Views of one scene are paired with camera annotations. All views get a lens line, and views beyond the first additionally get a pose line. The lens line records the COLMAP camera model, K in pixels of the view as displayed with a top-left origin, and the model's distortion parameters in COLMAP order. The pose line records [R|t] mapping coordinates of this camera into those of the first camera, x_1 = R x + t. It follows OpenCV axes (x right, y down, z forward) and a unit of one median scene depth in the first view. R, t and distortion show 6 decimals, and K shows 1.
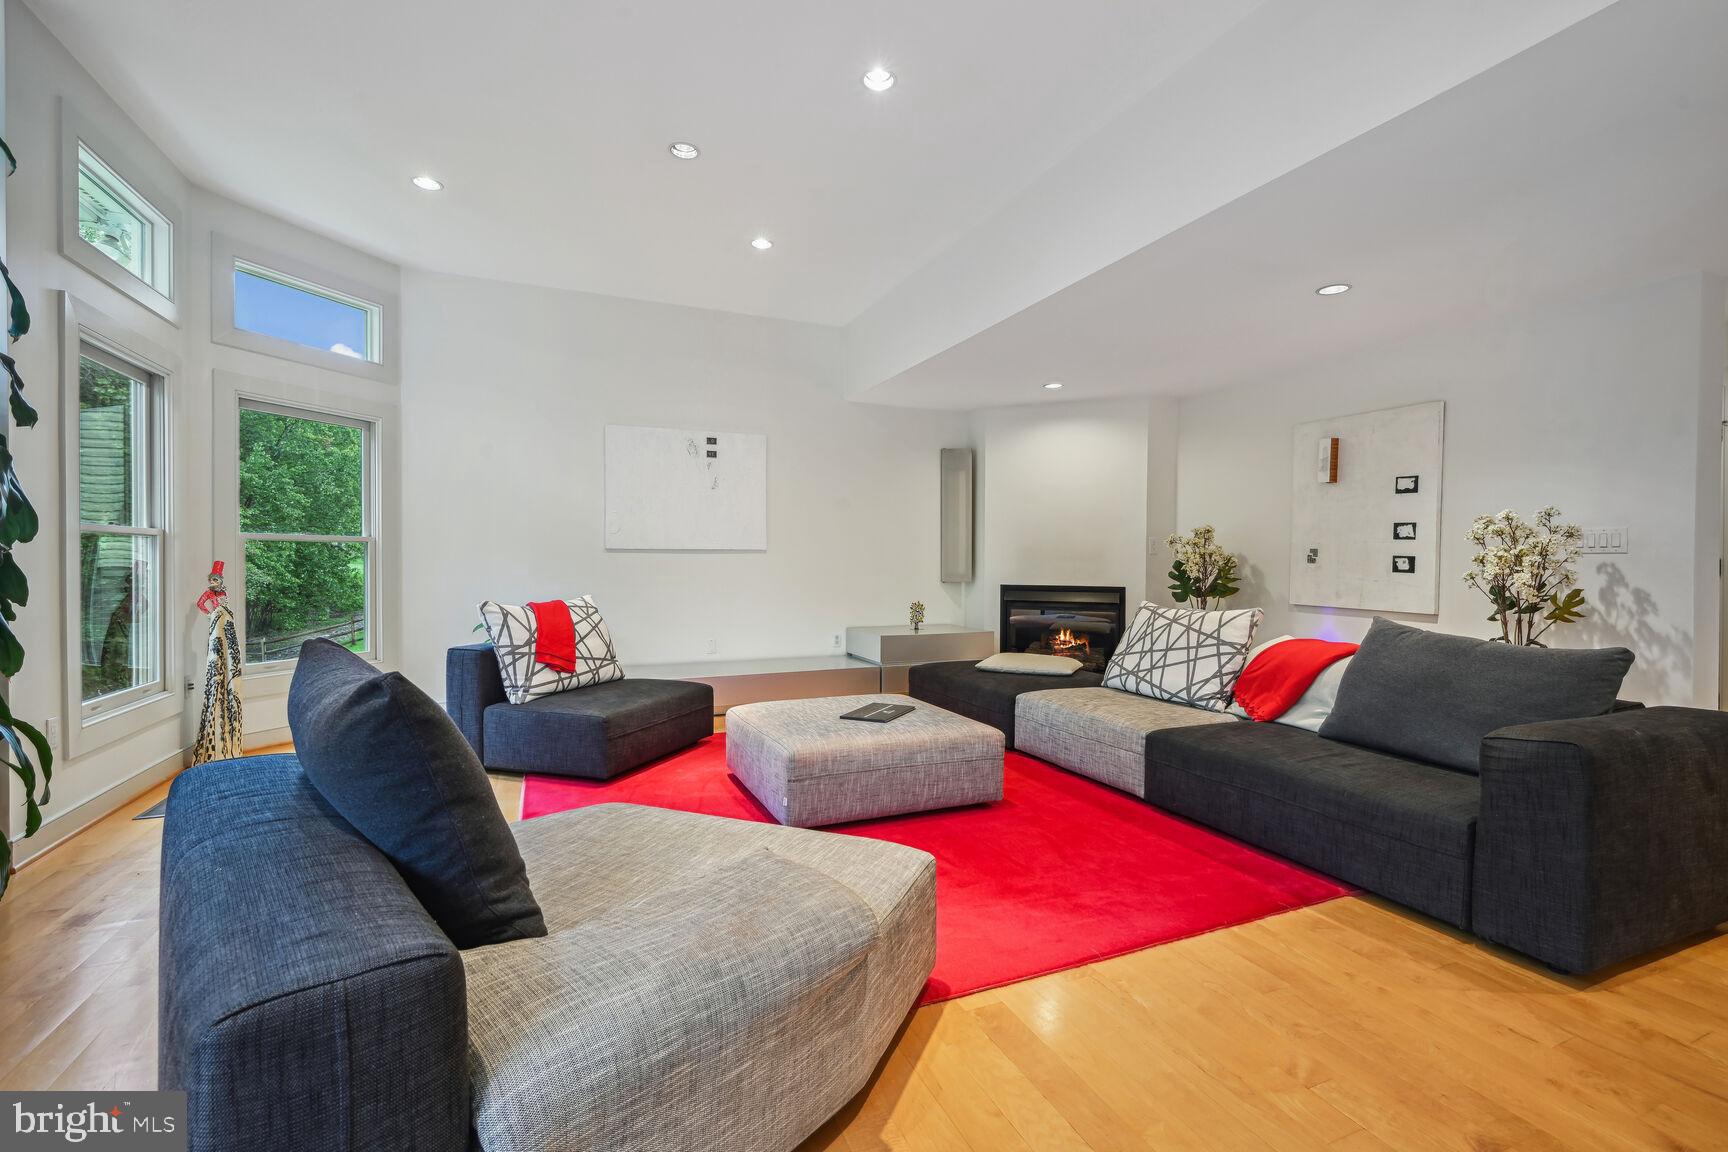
lens RADIAL K [[760.4, 0, 864.0], [0, 760.4, 576.0], [0, 0, 1]] dist [0.000281, 0.000061]
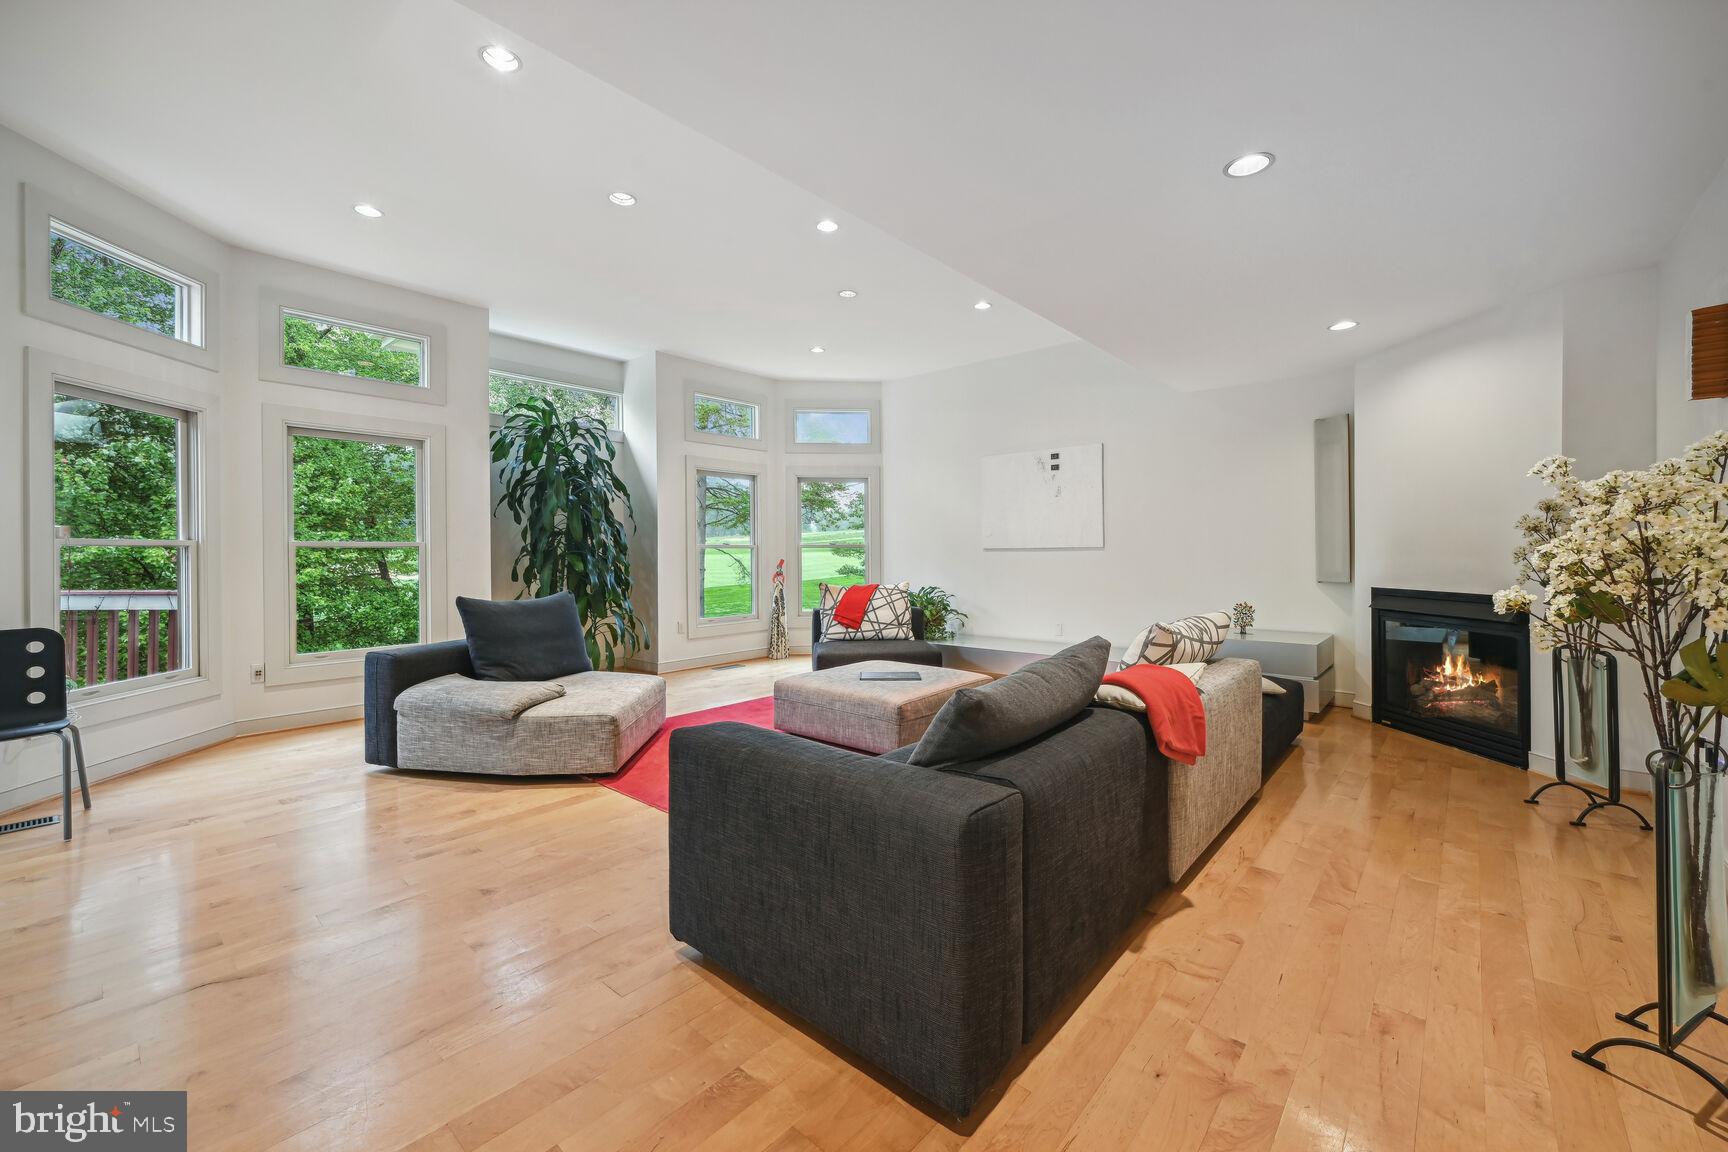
lens RADIAL K [[693.7, 0, 862.1], [0, 693.7, 566.3], [0, 0, 1]] dist [-0.001561, -0.000140]
pose [[0.430035, 0.011131, -0.902744, 0.905387], [-0.008670, 0.999929, 0.008200, -0.016875], [0.902771, 0.004300, 0.430101, 0.367973]]
